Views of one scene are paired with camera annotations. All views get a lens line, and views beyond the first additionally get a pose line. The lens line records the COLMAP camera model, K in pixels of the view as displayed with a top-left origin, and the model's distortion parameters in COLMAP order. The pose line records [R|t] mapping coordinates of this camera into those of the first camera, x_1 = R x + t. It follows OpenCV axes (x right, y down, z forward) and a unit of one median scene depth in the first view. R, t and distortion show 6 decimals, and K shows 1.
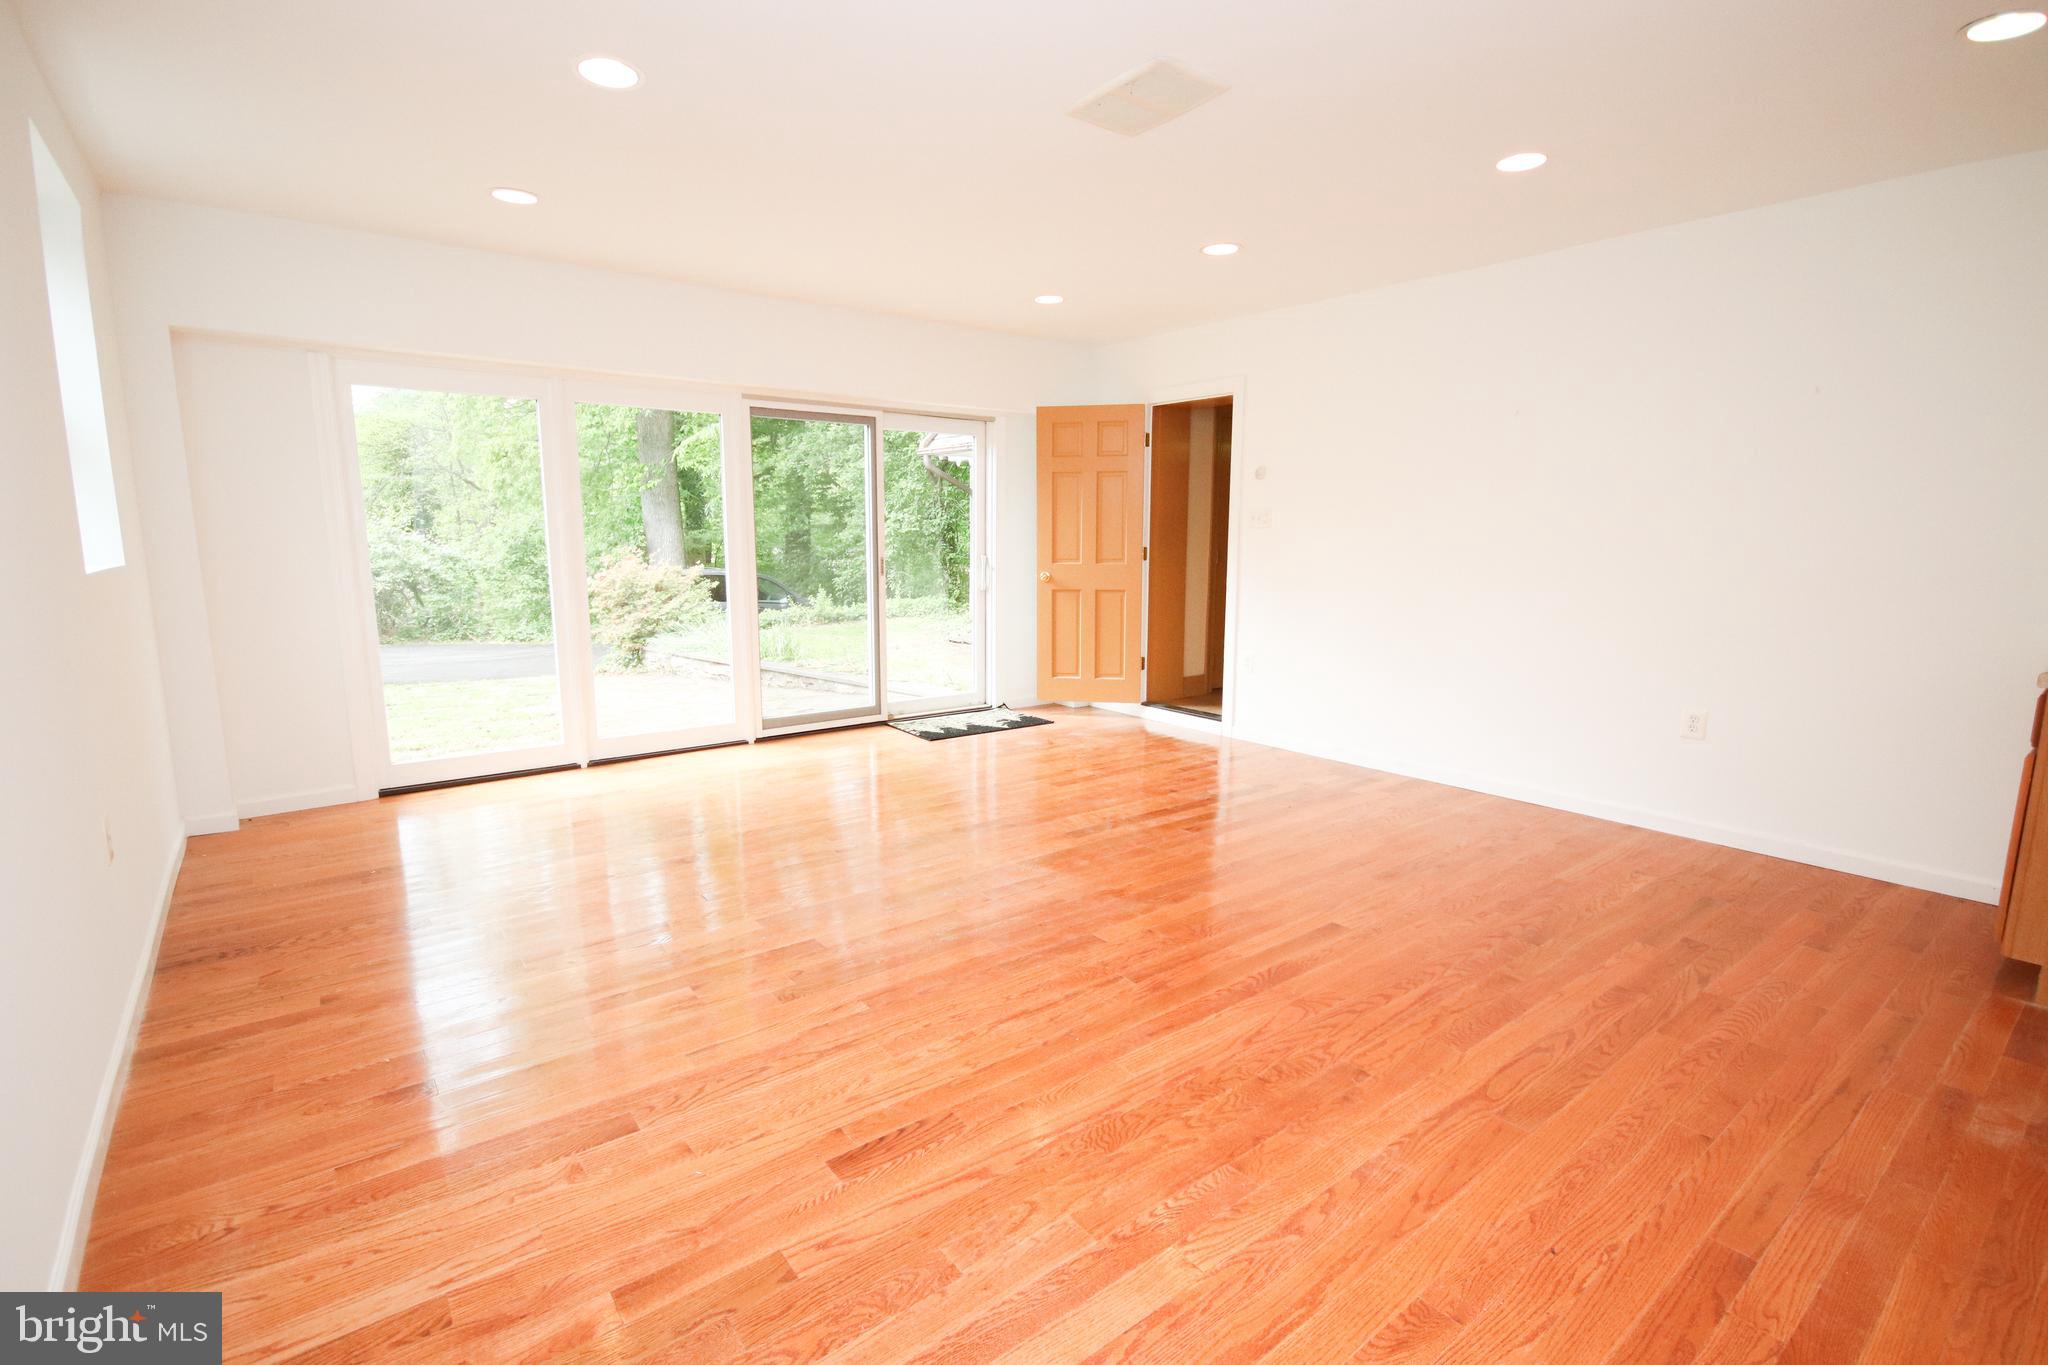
lens RADIAL K [[945.7, 0, 1029.6], [0, 945.7, 677.7], [0, 0, 1]] dist [0.006700, -0.012593]
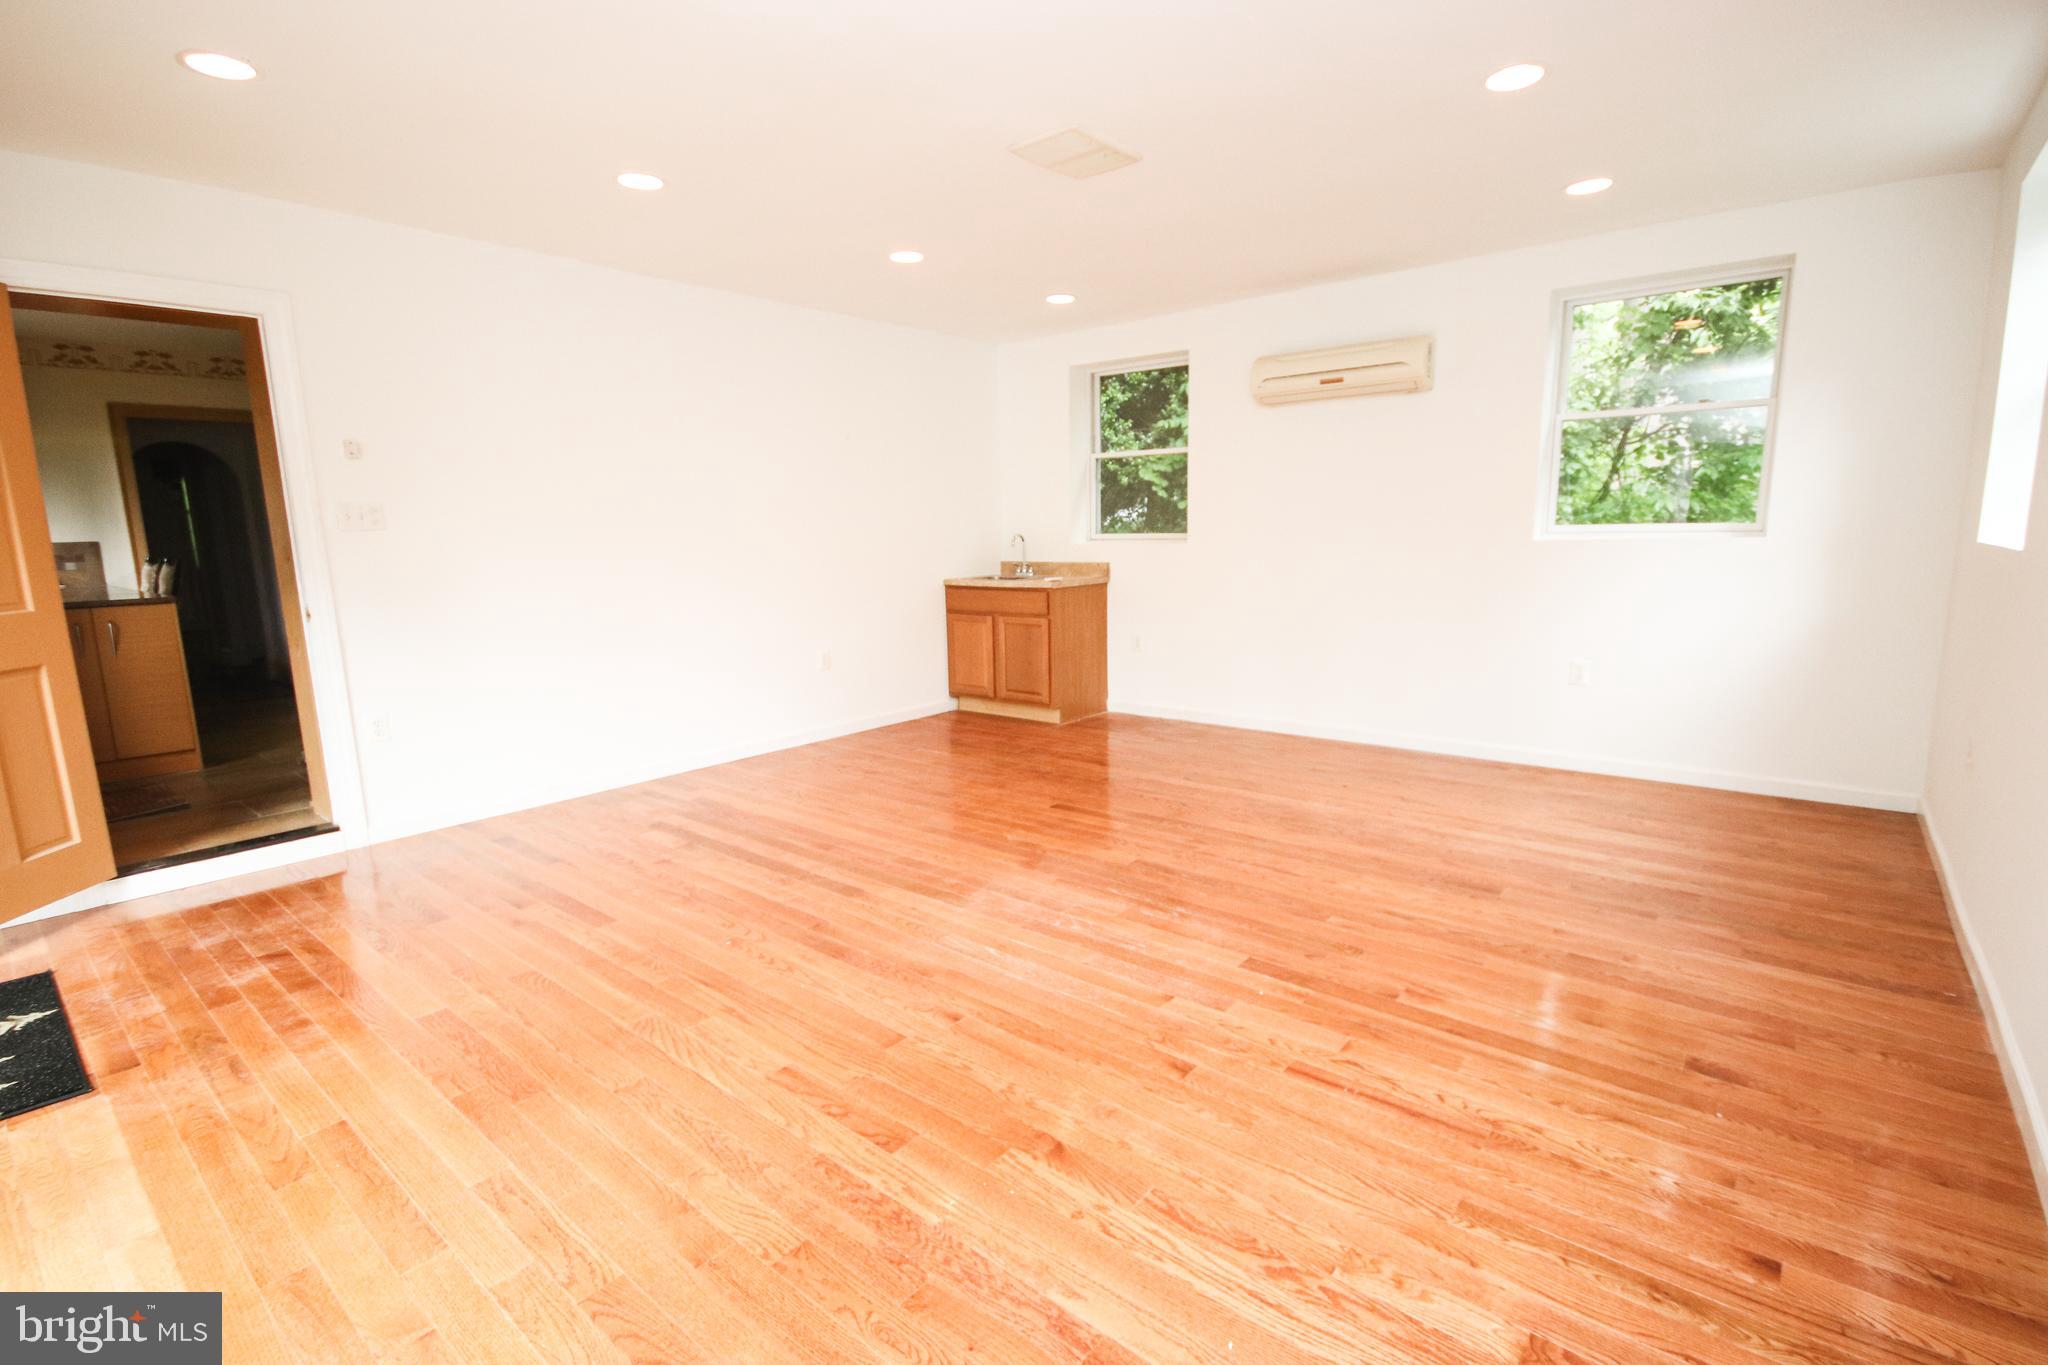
lens RADIAL K [[945.7, 0, 1029.2], [0, 945.7, 686.9], [0, 0, 1]] dist [0.006700, -0.012593]
pose [[-0.211205, -0.162158, 0.963897, -0.908270], [0.168214, 0.965399, 0.199270, -0.176687], [-0.962858, 0.204228, -0.176620, 1.157971]]
